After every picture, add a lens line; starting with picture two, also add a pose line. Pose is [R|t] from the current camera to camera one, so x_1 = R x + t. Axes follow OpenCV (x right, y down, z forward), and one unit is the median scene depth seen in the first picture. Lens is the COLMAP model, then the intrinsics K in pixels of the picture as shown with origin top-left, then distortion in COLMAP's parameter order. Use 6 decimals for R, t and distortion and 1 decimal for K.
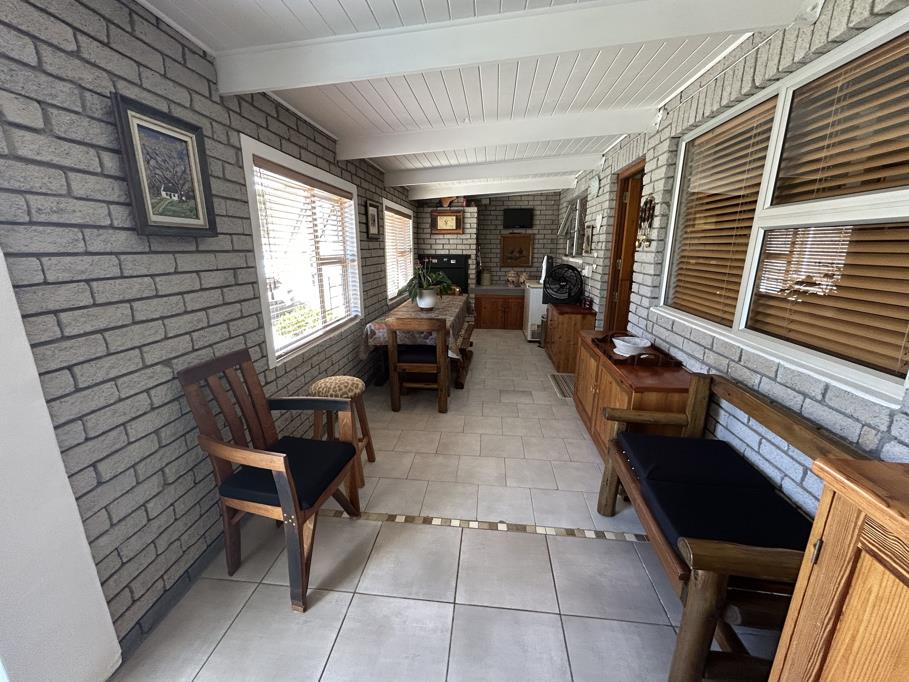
lens RADIAL K [[367.7, 0, 456.9], [0, 367.7, 340.0], [0, 0, 1]] dist [-0.001096, 0.000194]
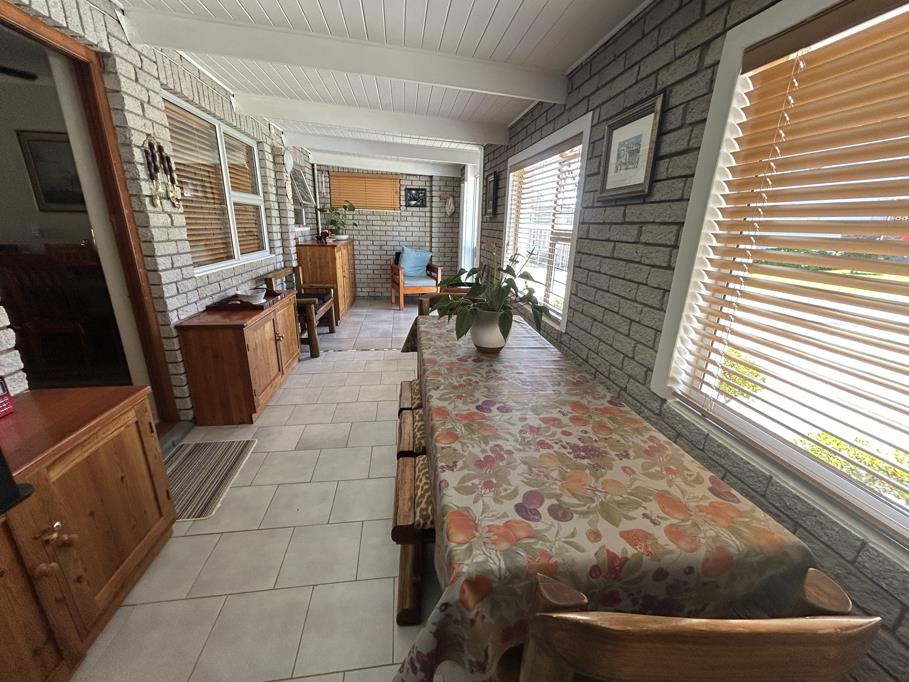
lens RADIAL K [[367.7, 0, 458.9], [0, 367.7, 340.4], [0, 0, 1]] dist [-0.001096, 0.000194]
pose [[-0.972430, 0.066311, -0.223566, 0.034322], [-0.065018, 0.843601, 0.533019, -0.223484], [0.223946, 0.532860, -0.816032, 0.896091]]
